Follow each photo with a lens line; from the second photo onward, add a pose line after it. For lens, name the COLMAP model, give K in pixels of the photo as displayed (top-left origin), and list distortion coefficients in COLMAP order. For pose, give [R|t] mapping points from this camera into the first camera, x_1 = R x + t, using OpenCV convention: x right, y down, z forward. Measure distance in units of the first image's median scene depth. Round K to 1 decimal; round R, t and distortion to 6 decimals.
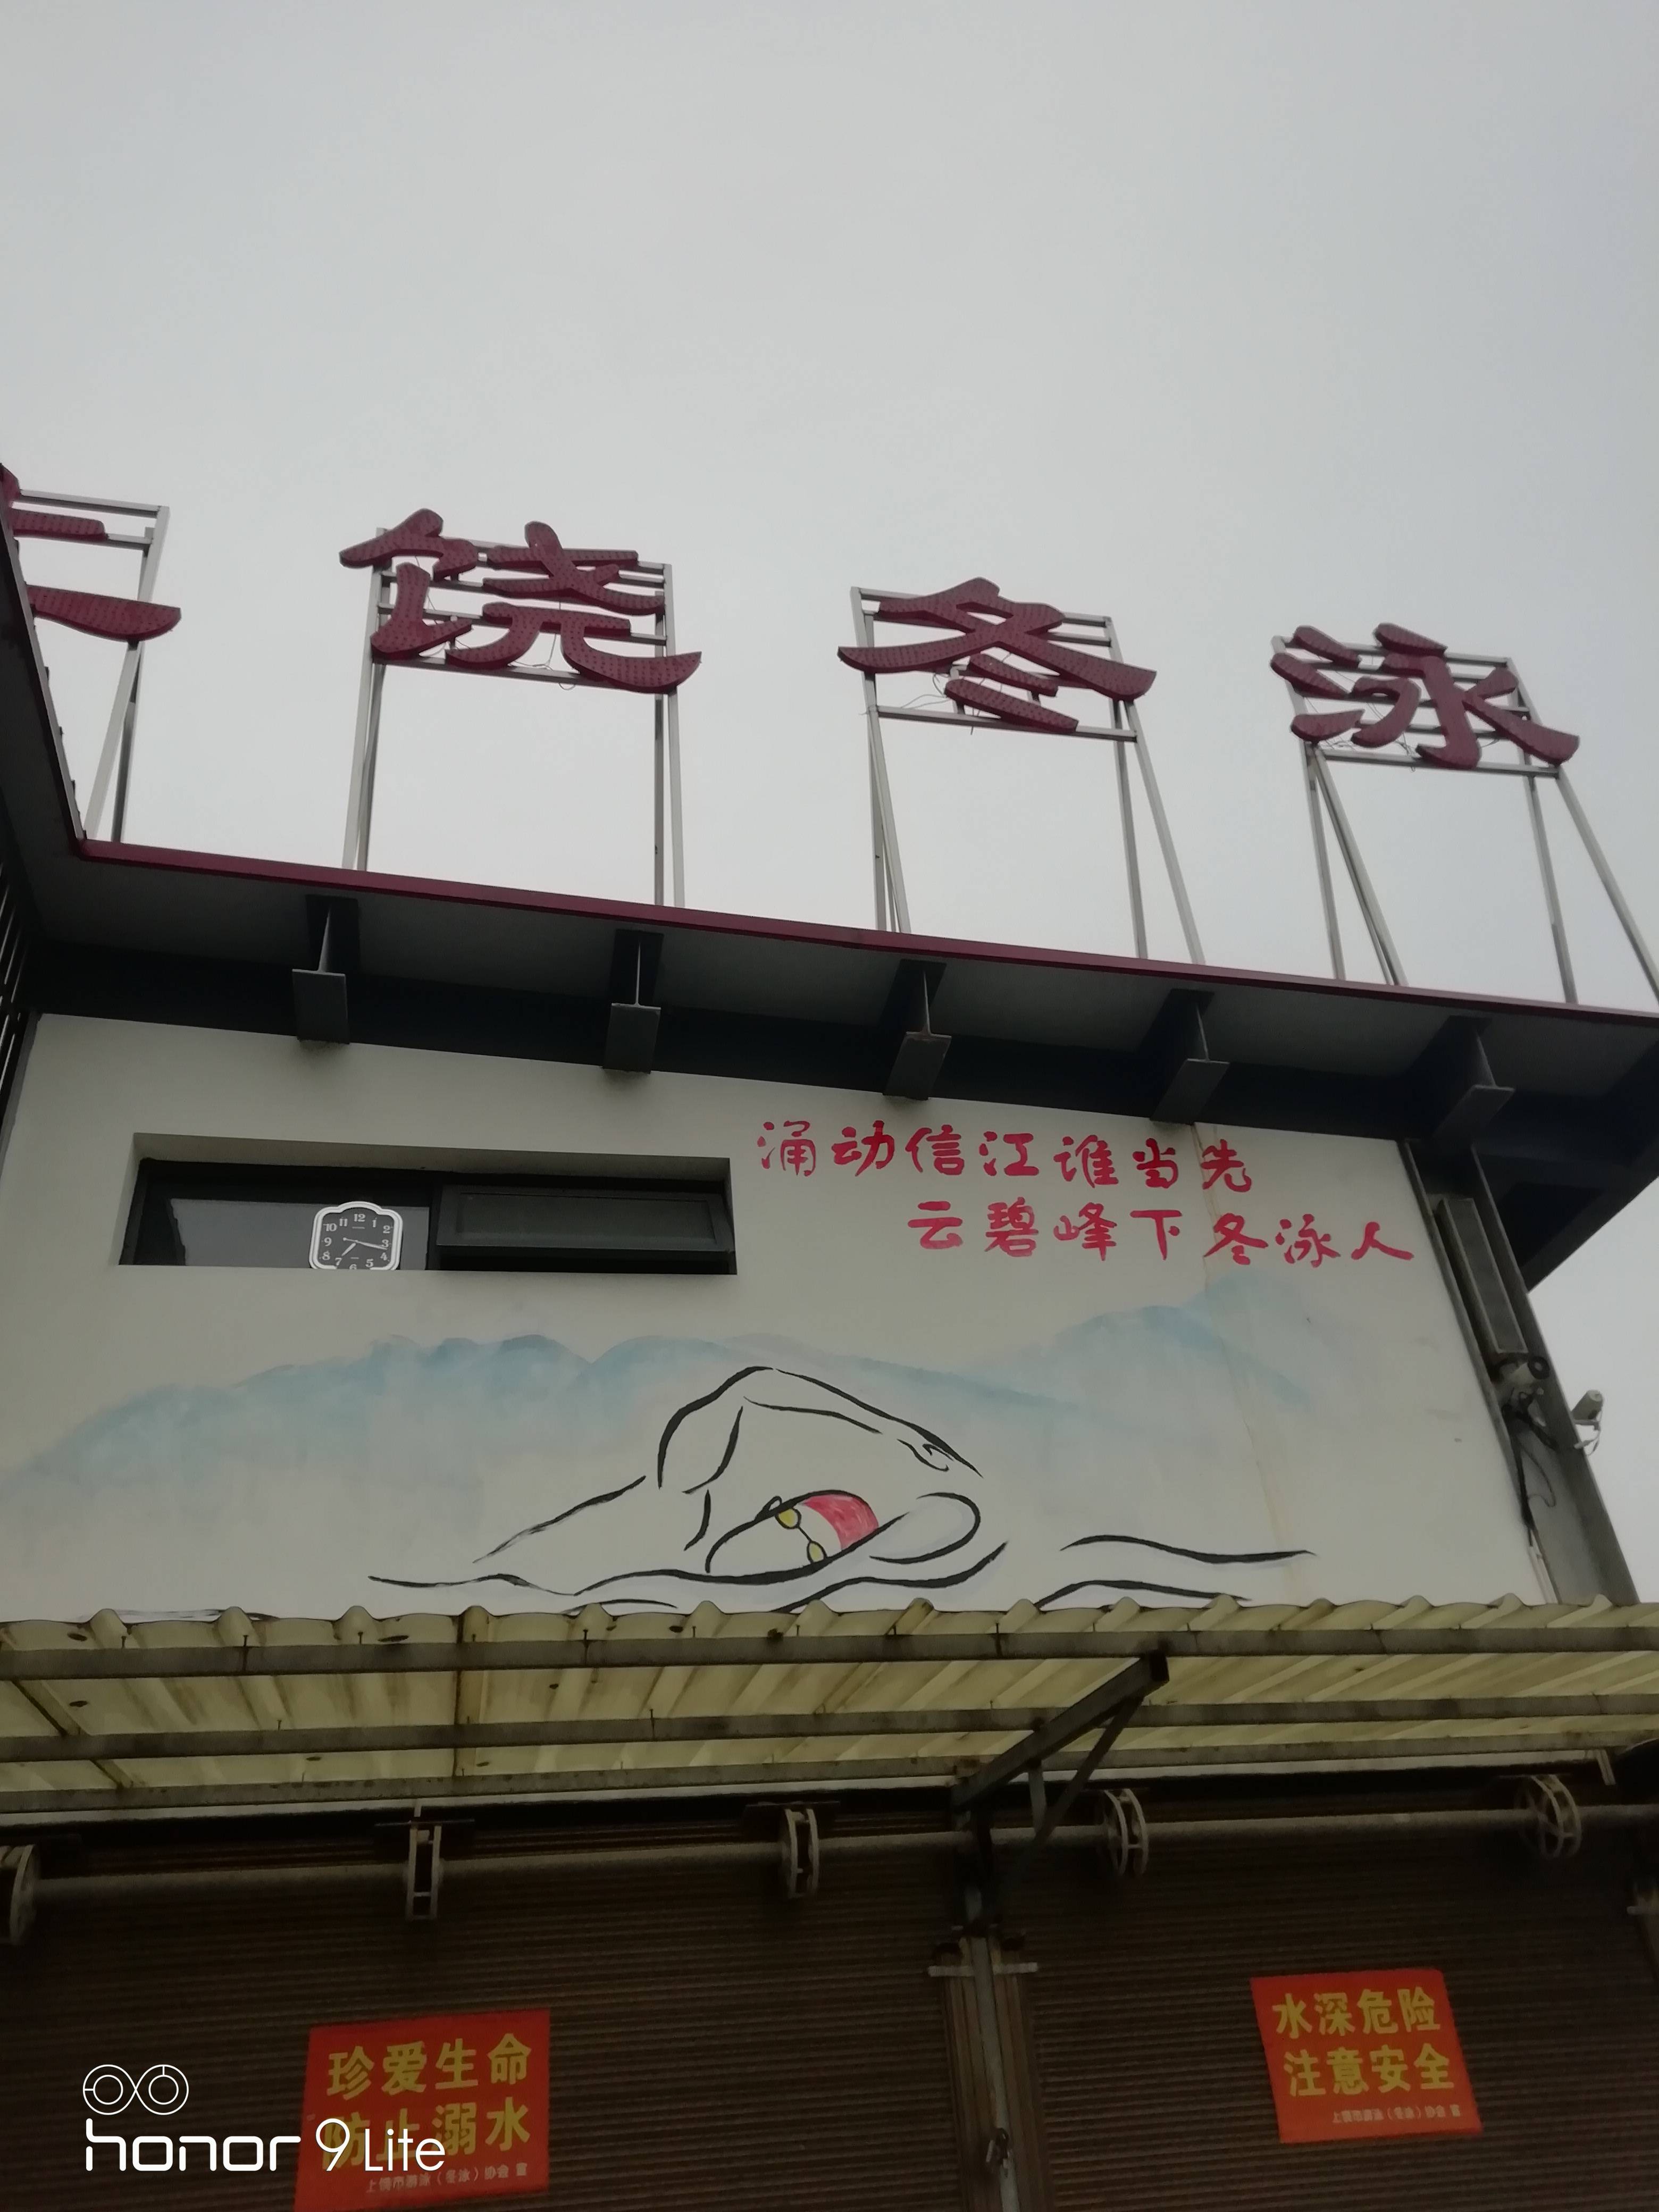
lens RADIAL K [[1693.6, 0, 829.5], [0, 1693.6, 1106.0], [0, 0, 1]] dist [0.068940, -0.093292]
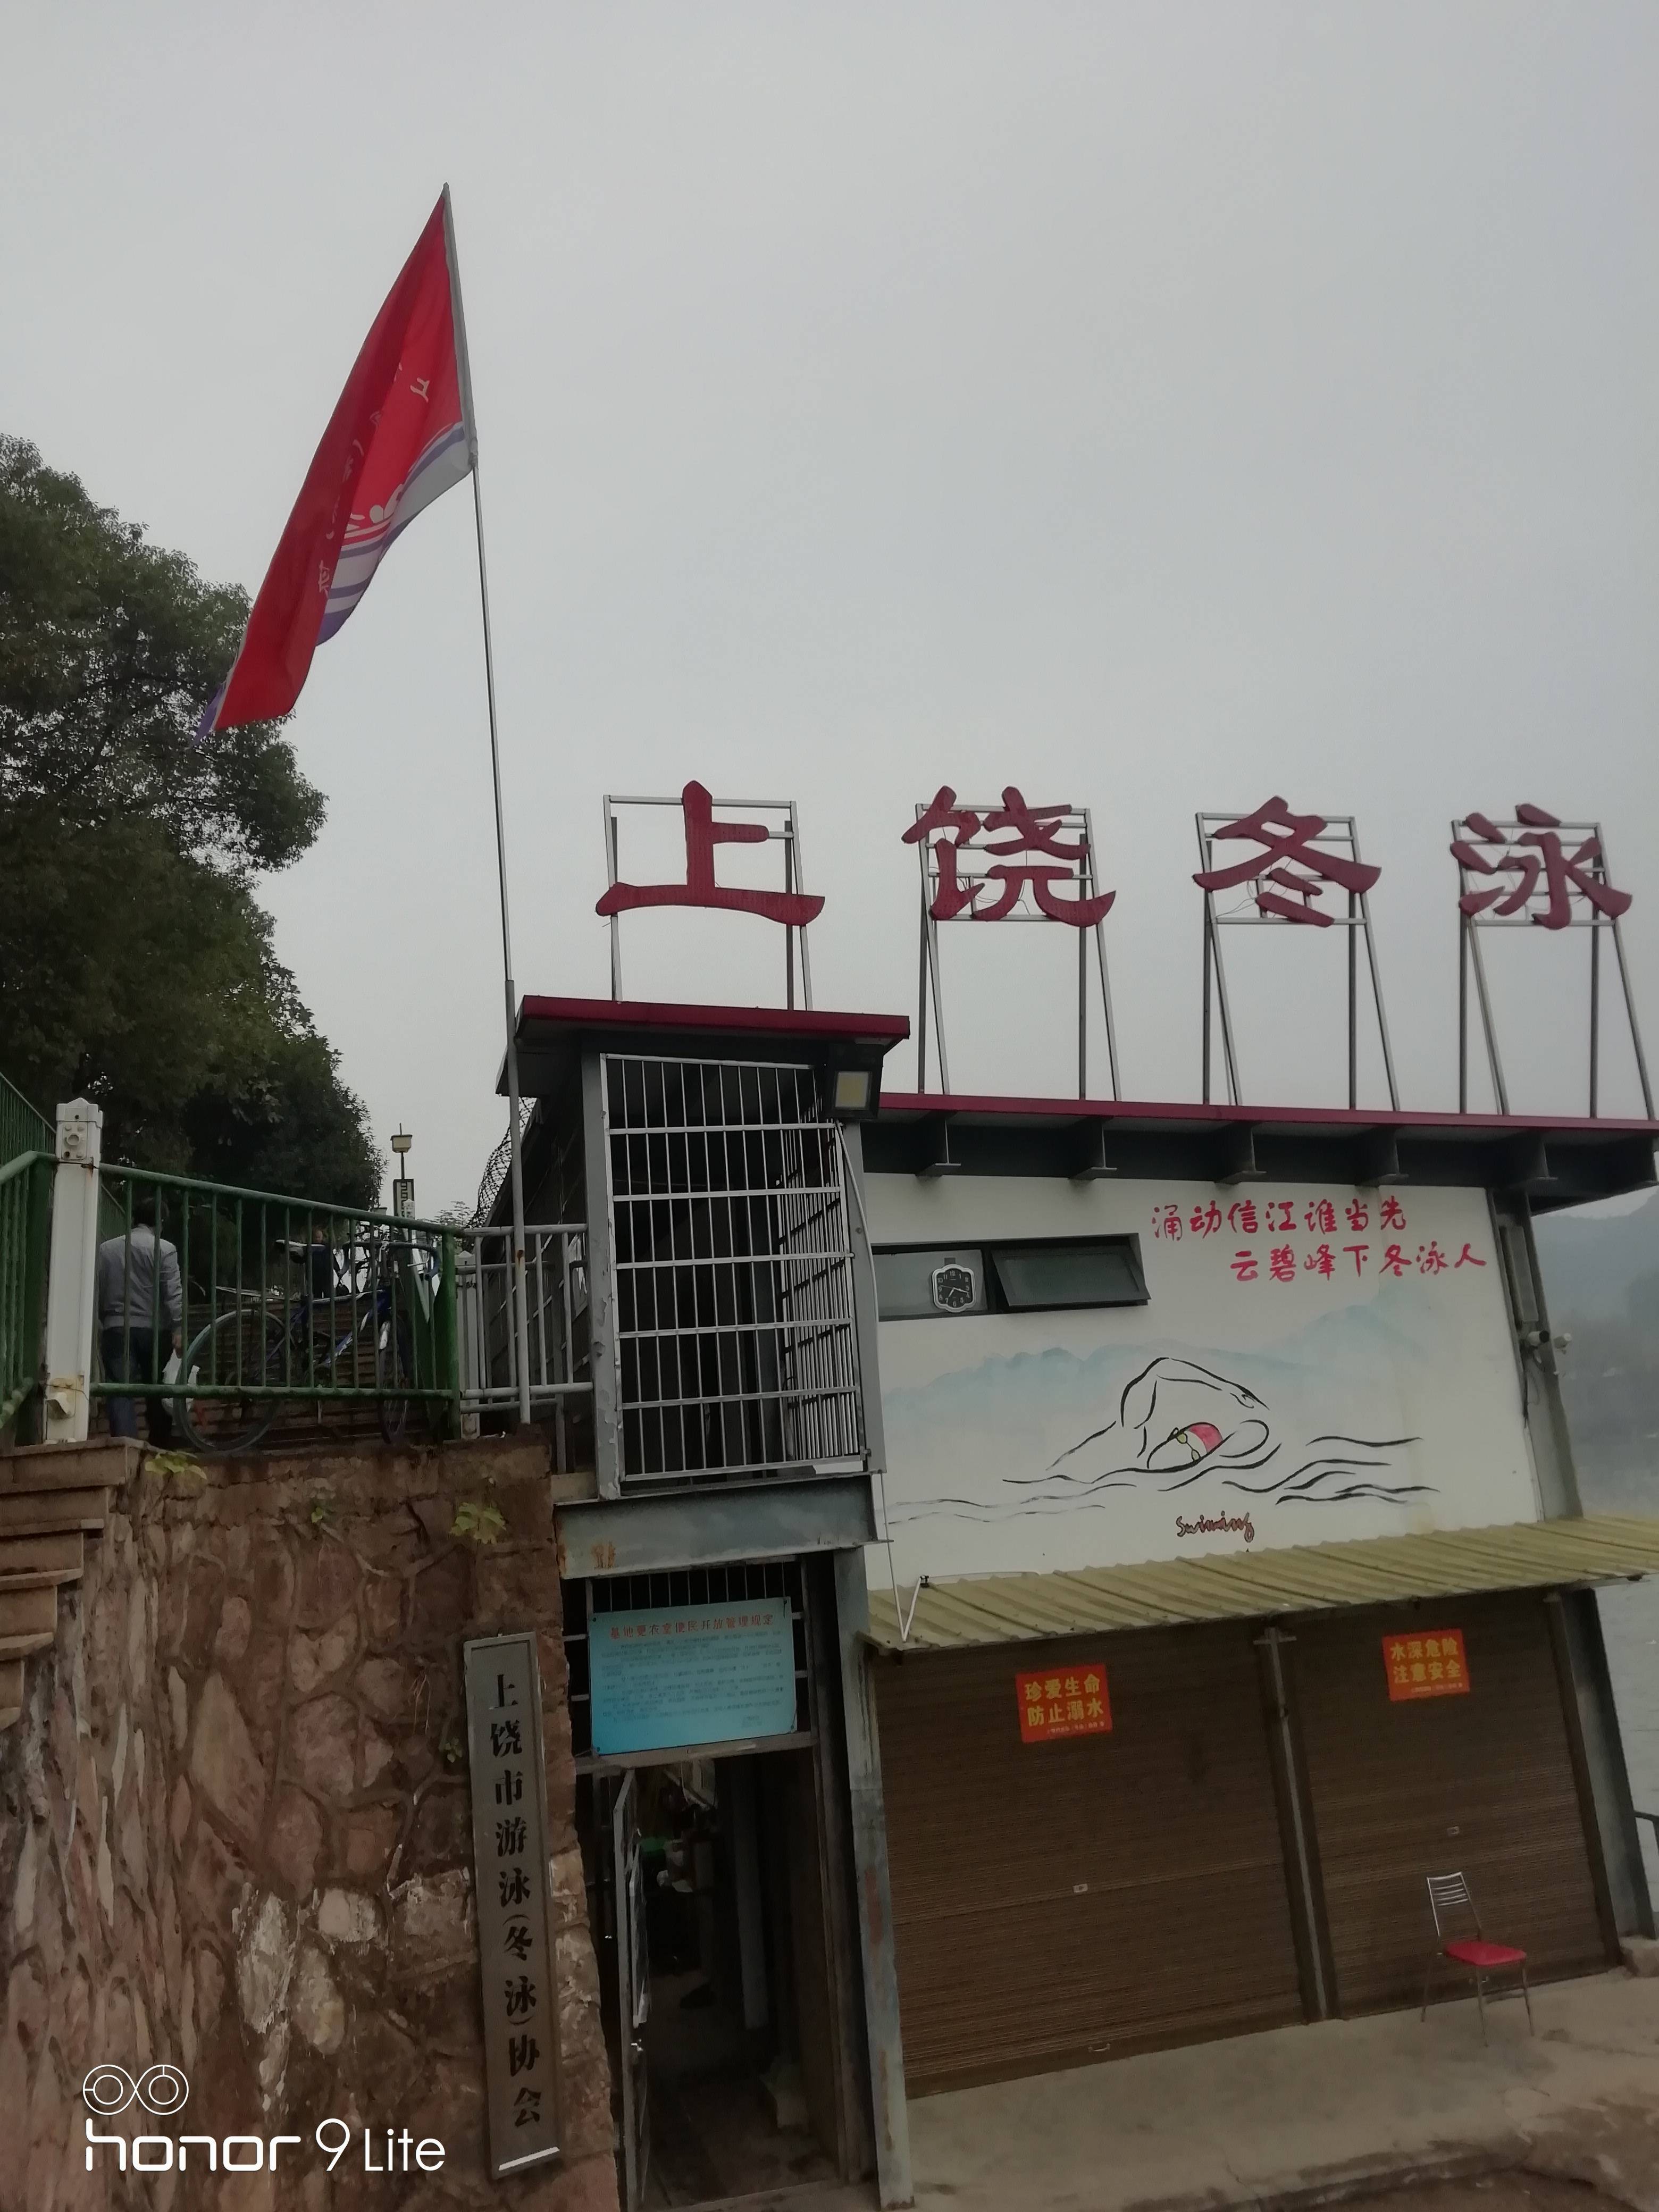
lens RADIAL K [[1693.6, 0, 829.5], [0, 1693.6, 1106.0], [0, 0, 1]] dist [0.068940, -0.093292]
pose [[0.998069, 0.012770, 0.060786, -0.492863], [-0.035544, 0.919988, 0.390331, -0.780232], [-0.050938, -0.391738, 0.918666, -0.612461]]
